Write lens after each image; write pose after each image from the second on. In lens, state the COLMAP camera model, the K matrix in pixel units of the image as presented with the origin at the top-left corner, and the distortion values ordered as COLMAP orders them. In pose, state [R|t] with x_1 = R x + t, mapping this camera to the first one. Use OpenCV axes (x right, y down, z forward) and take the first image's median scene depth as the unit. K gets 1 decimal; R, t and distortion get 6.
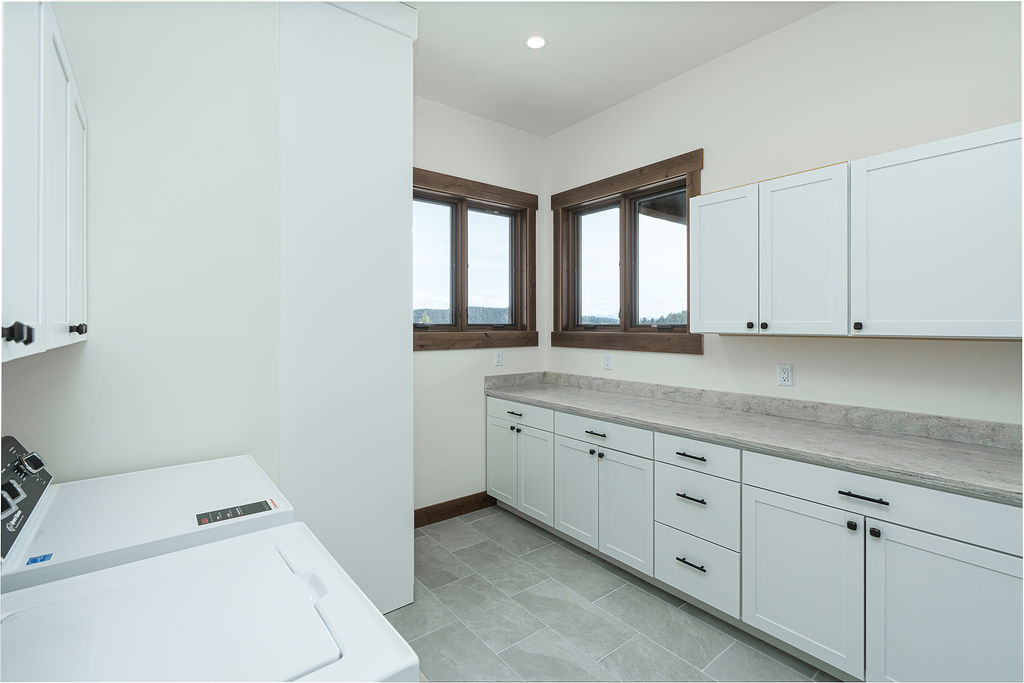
lens RADIAL K [[469.6, 0, 509.5], [0, 469.6, 333.8], [0, 0, 1]] dist [-0.009020, 0.004038]
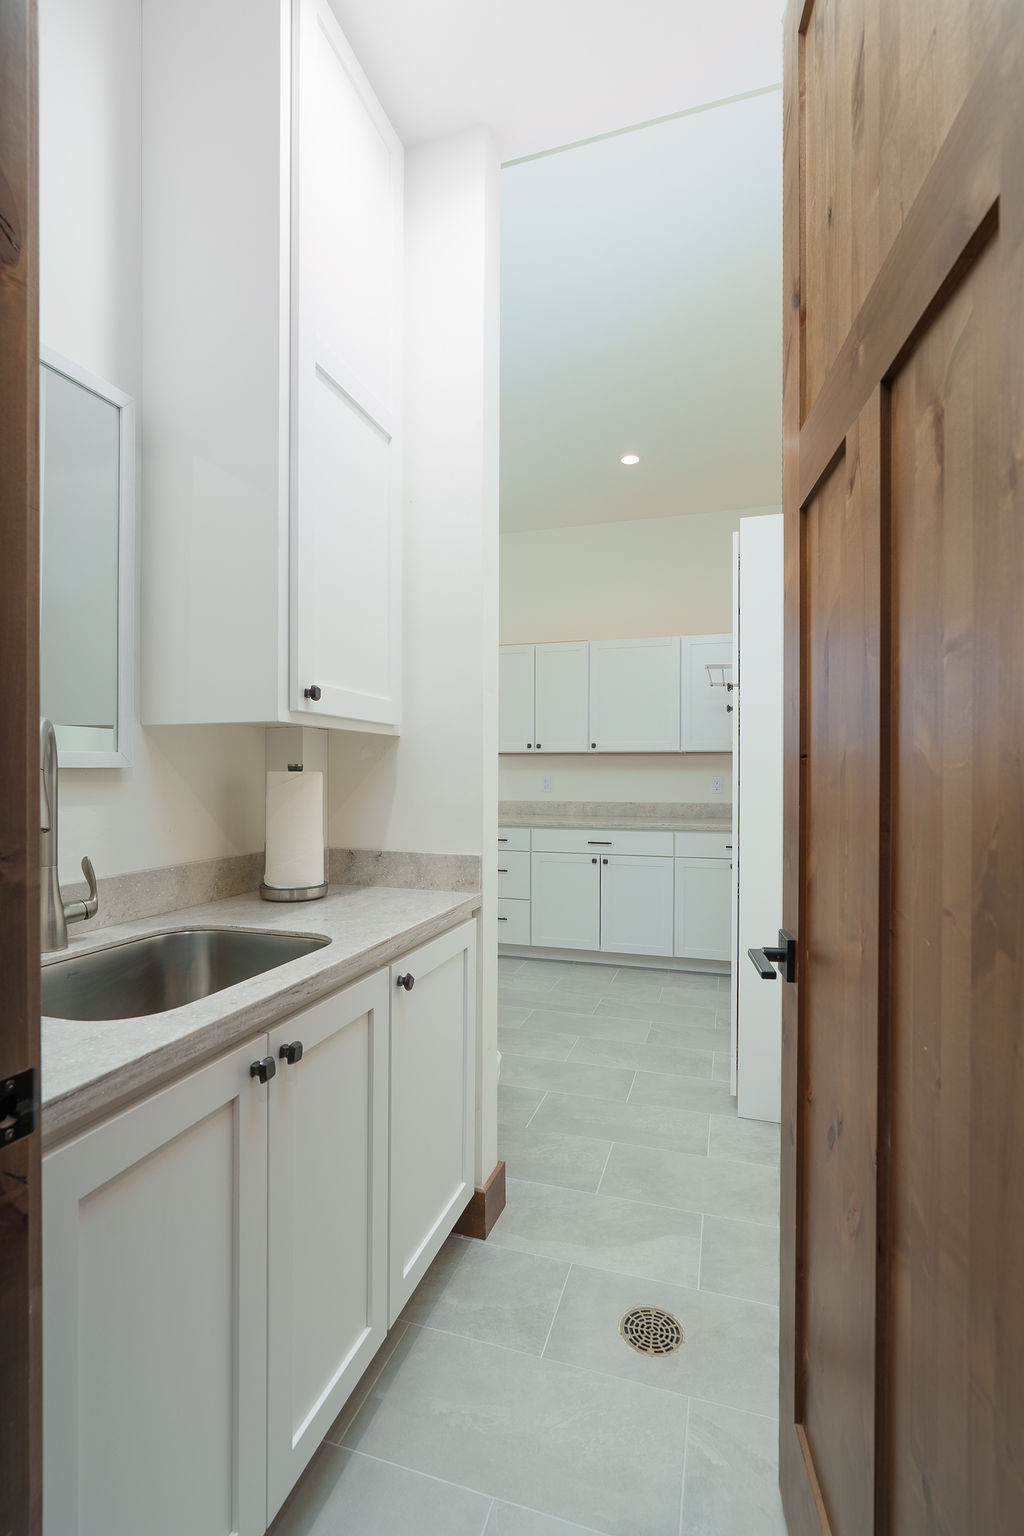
lens RADIAL K [[704.4, 0, 511.9], [0, 704.4, 770.0], [0, 0, 1]] dist [-0.009020, 0.004038]
pose [[0.832392, -0.000734, 0.554188, -0.710946], [0.006186, 0.999949, -0.007967, 0.071263], [-0.554154, 0.010060, 0.832354, -0.737972]]
